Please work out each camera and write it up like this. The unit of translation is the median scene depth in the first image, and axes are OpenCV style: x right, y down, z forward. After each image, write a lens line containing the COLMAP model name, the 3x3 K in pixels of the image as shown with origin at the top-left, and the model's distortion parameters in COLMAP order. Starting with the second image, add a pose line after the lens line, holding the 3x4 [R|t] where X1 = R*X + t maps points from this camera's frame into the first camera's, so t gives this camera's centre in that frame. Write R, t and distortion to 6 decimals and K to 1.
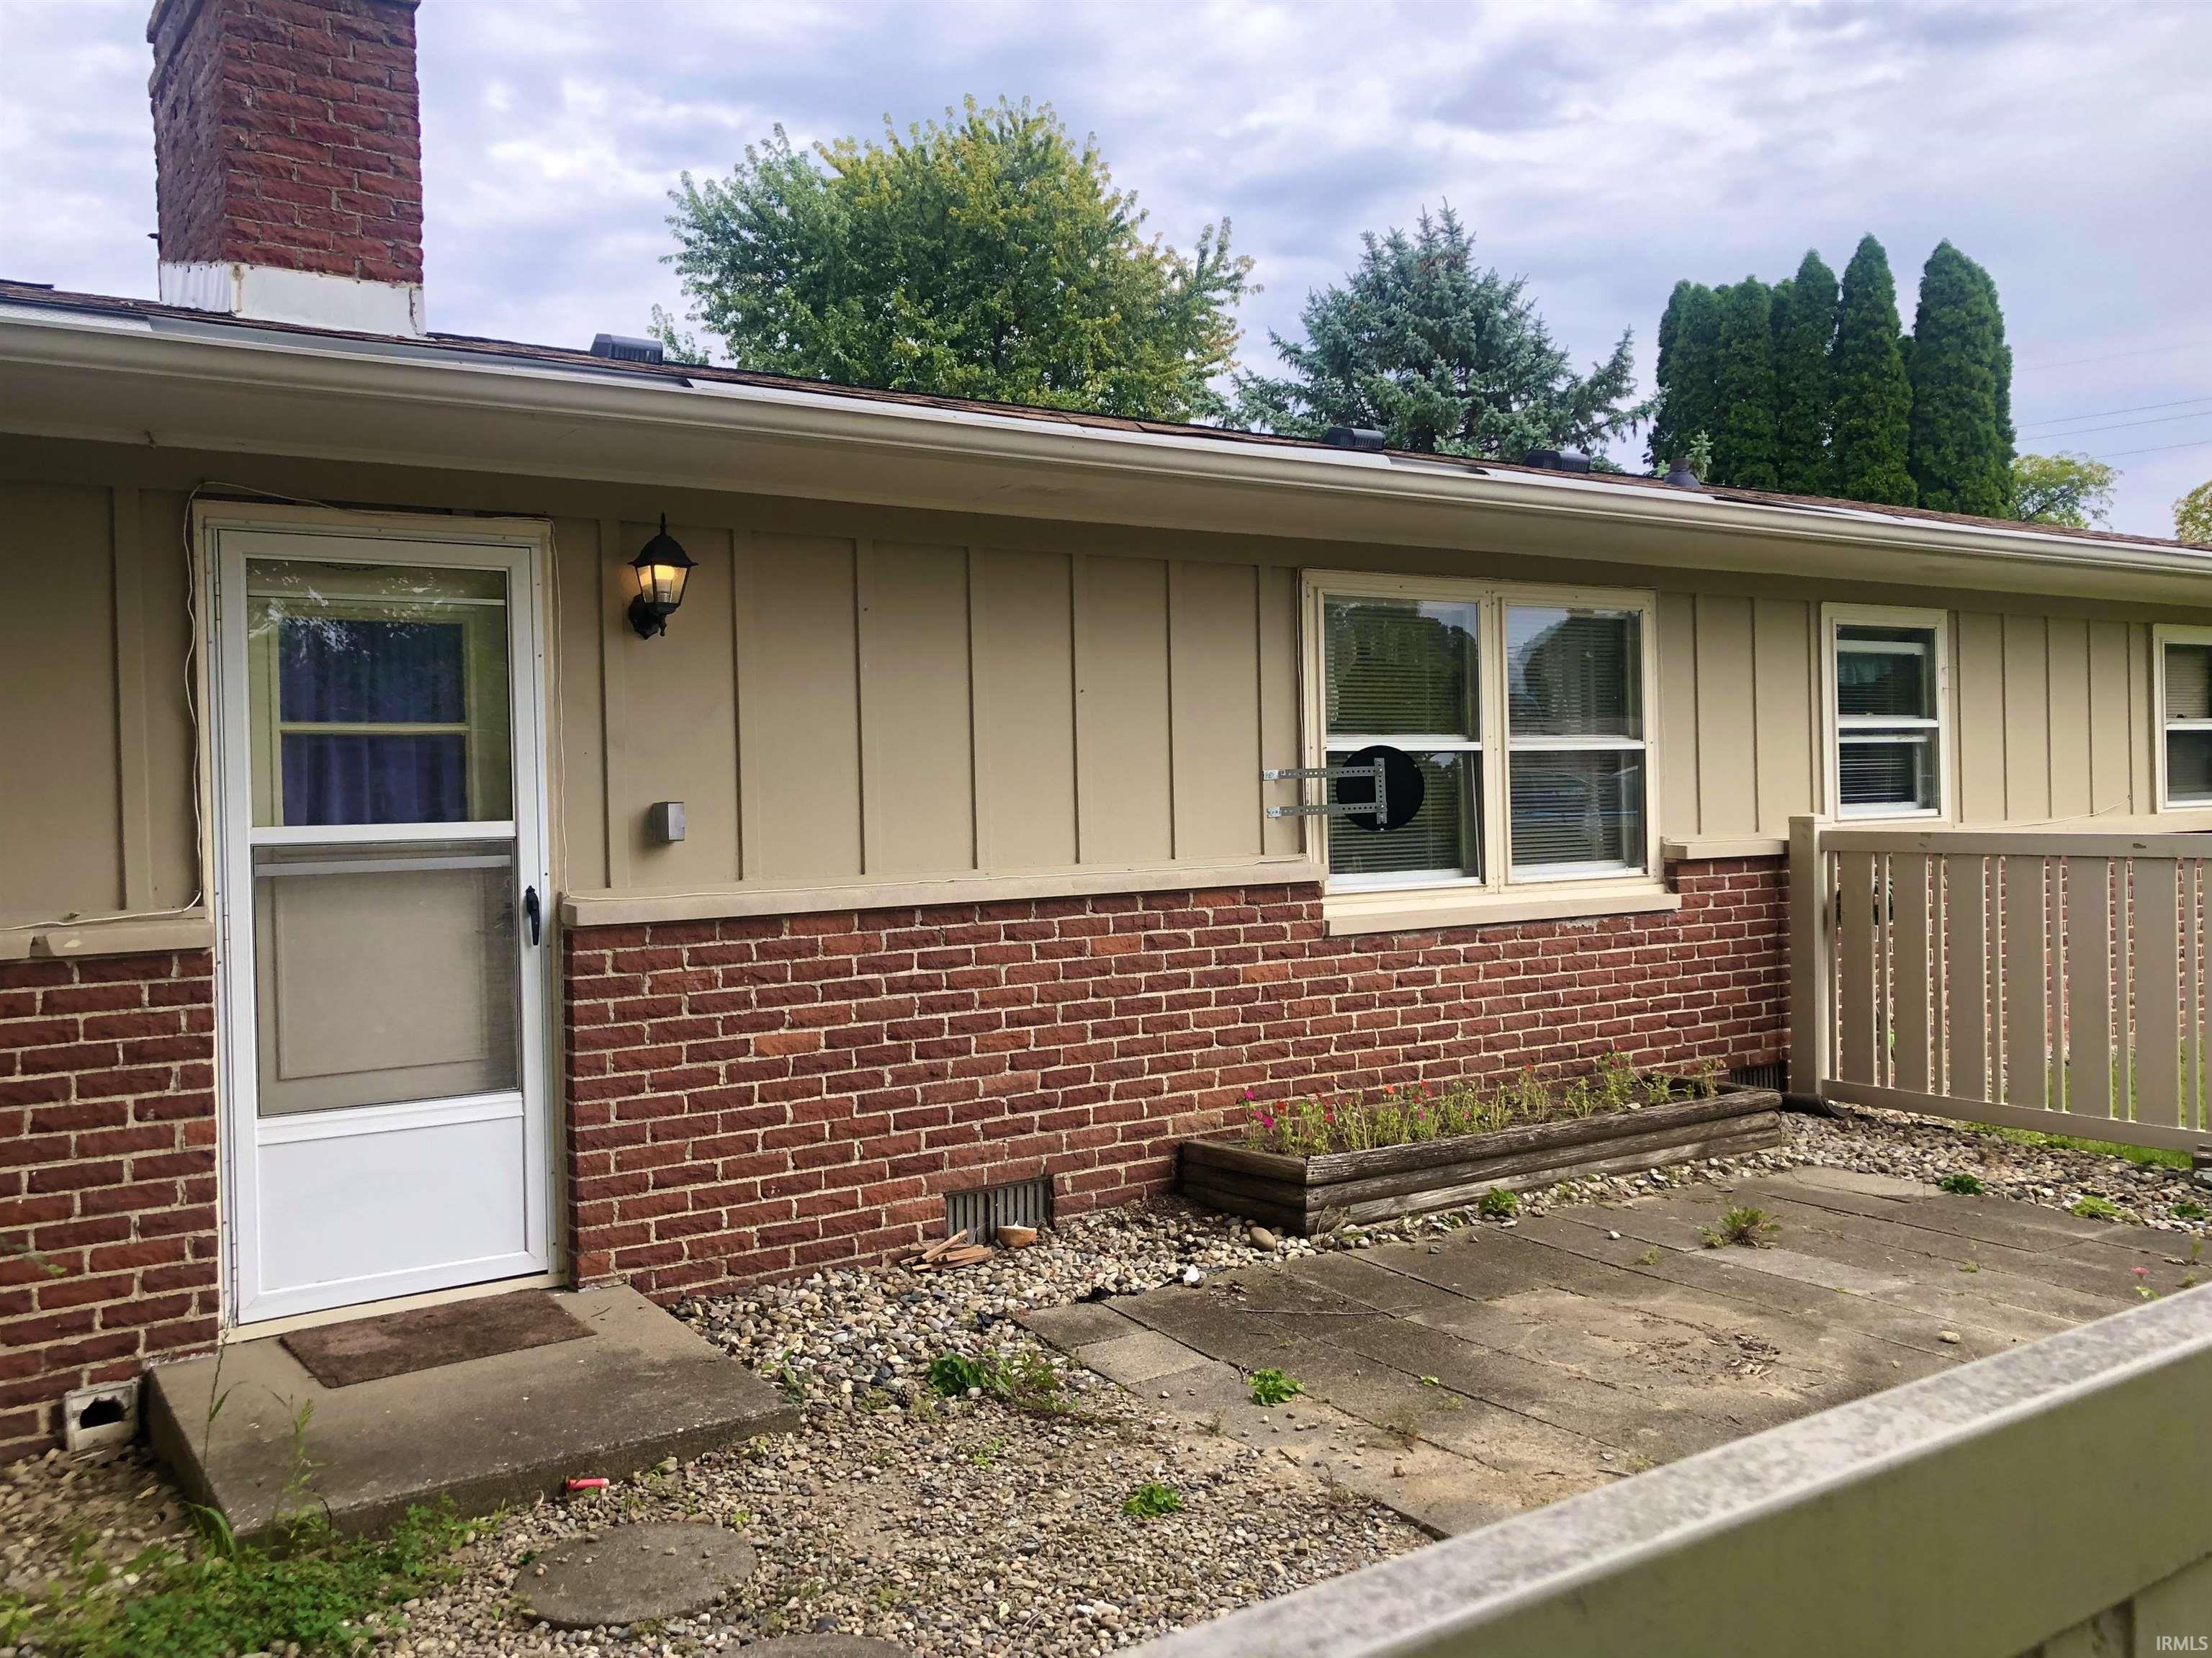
lens RADIAL K [[1911.4, 0, 1132.5], [0, 1911.4, 812.7], [0, 0, 1]] dist [0.034847, -0.022148]
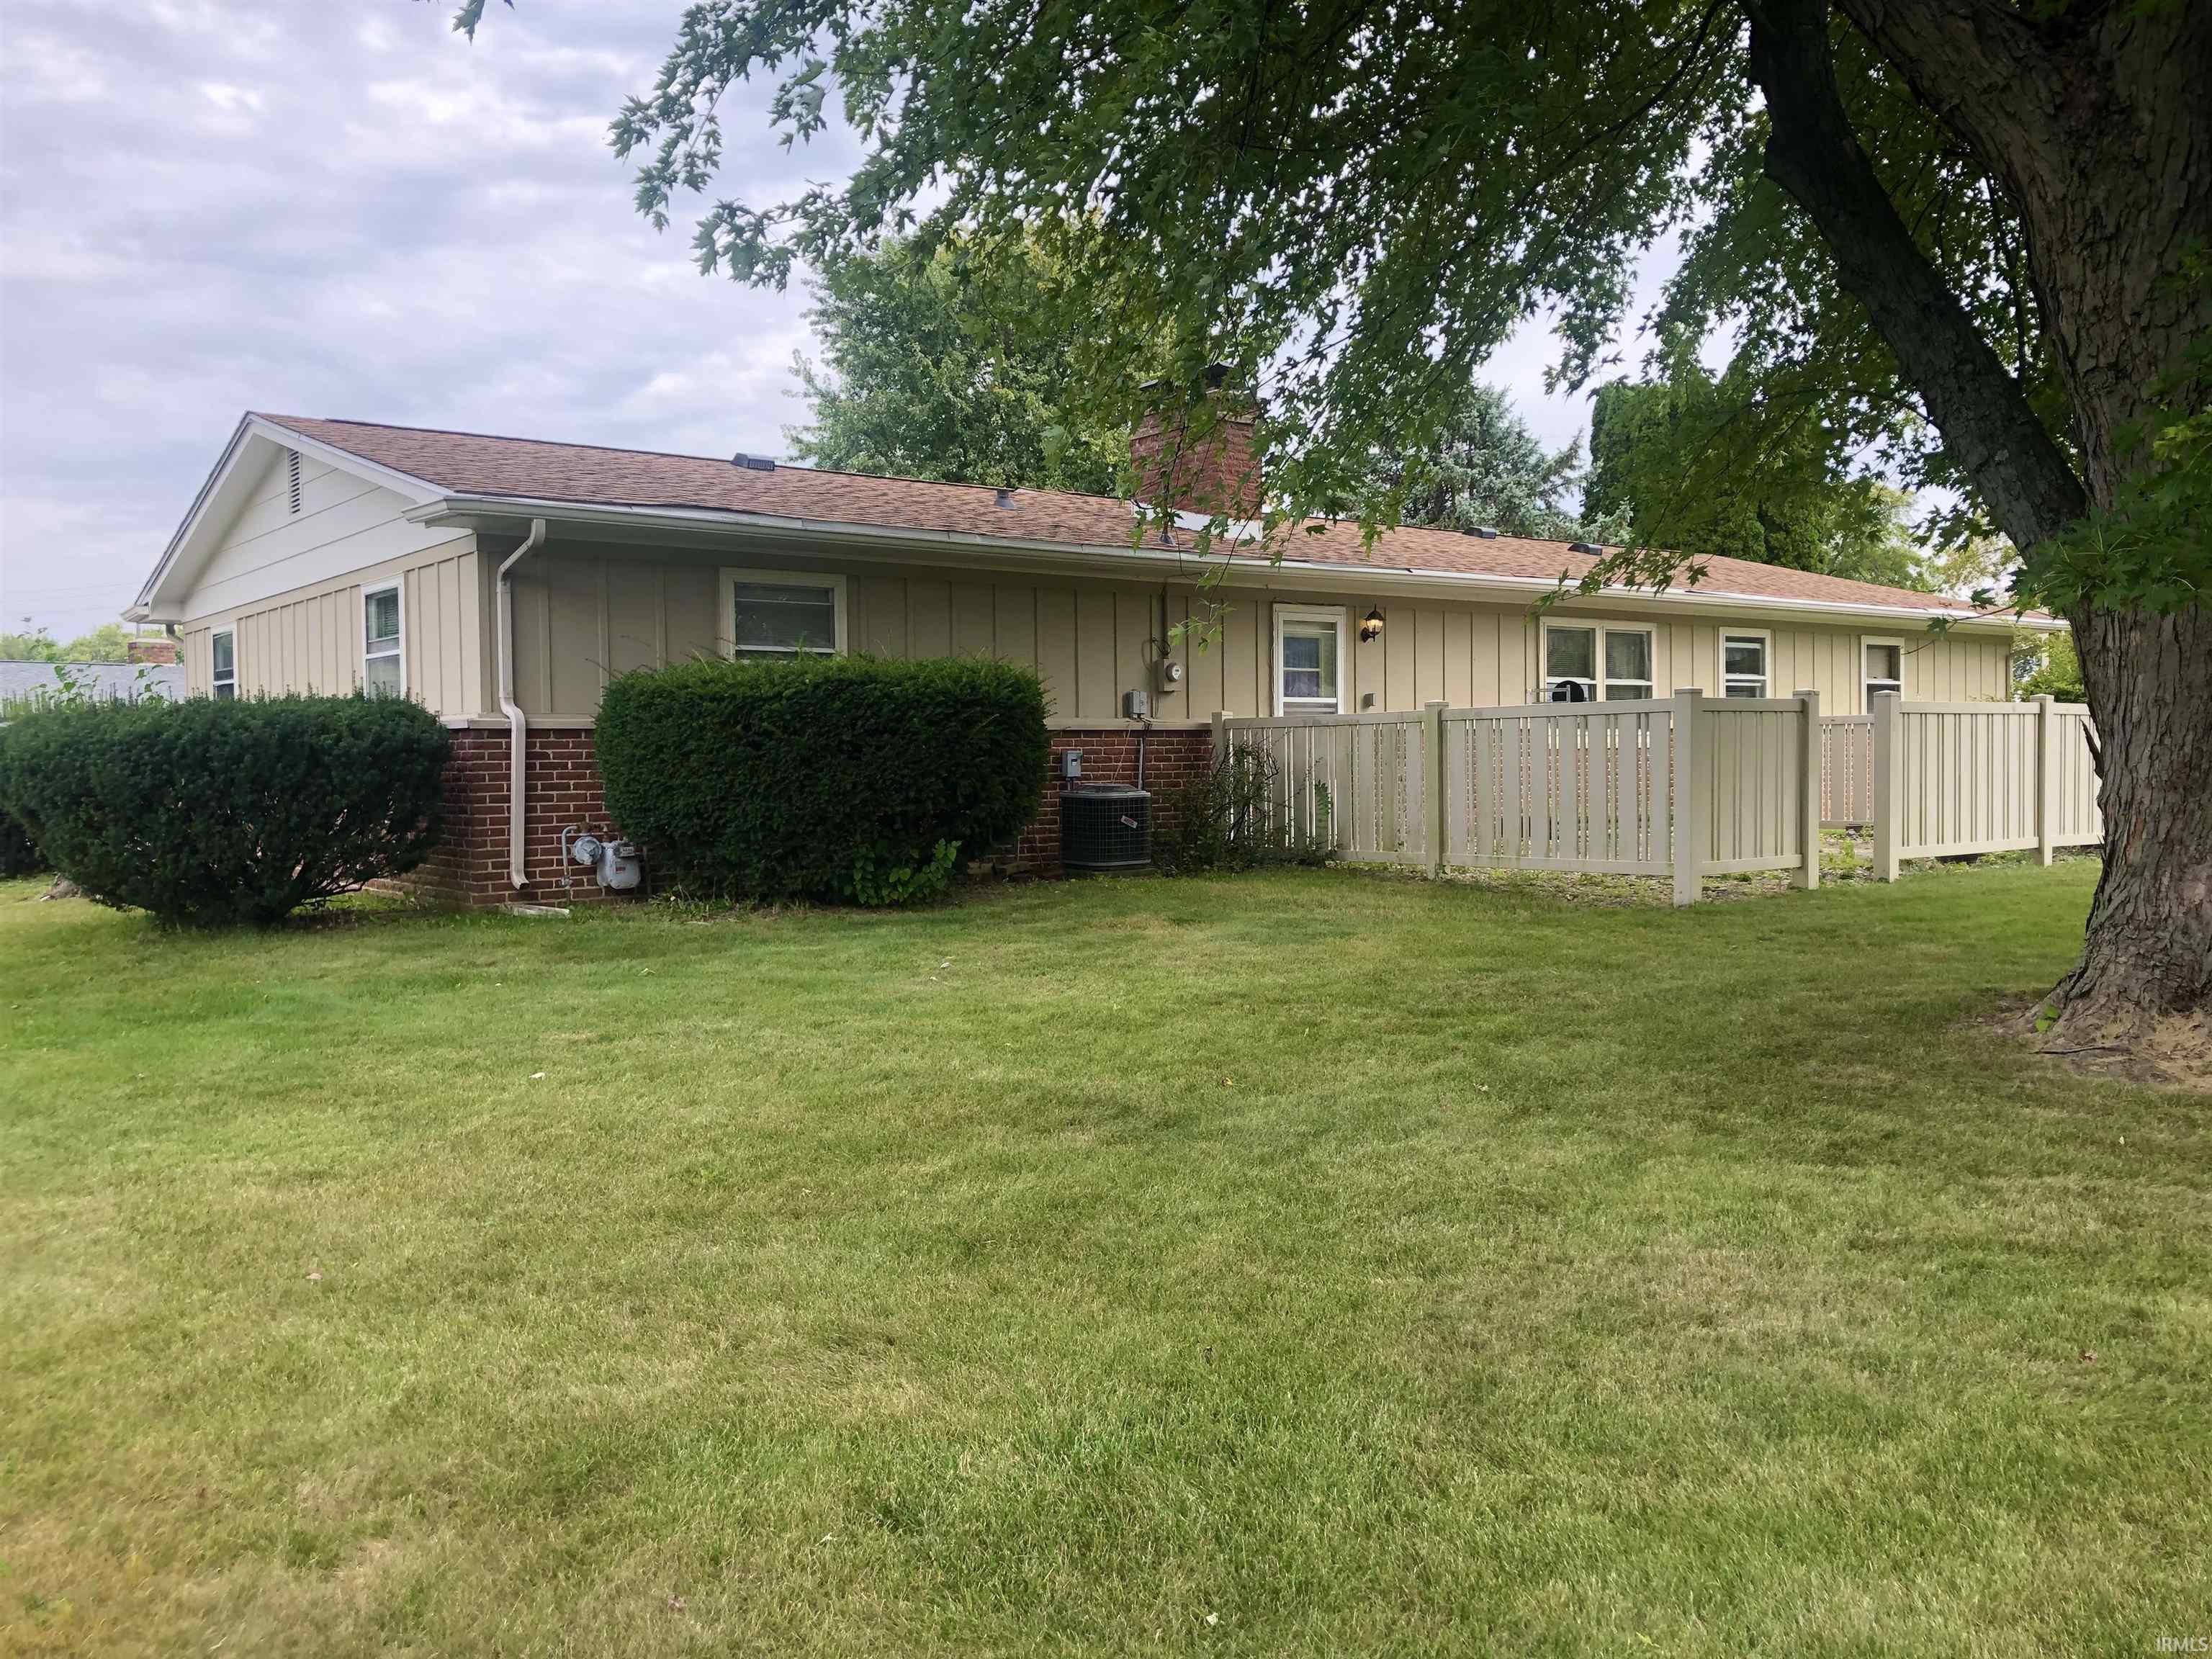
lens RADIAL K [[1824.8, 0, 1106.0], [0, 1824.8, 829.5], [0, 0, 1]] dist [0.000361, 0.195197]
pose [[0.998975, 0.009197, 0.044325, -0.420943], [-0.010540, 0.999490, 0.030150, 0.069235], [-0.044025, -0.030587, 0.998562, -1.048313]]
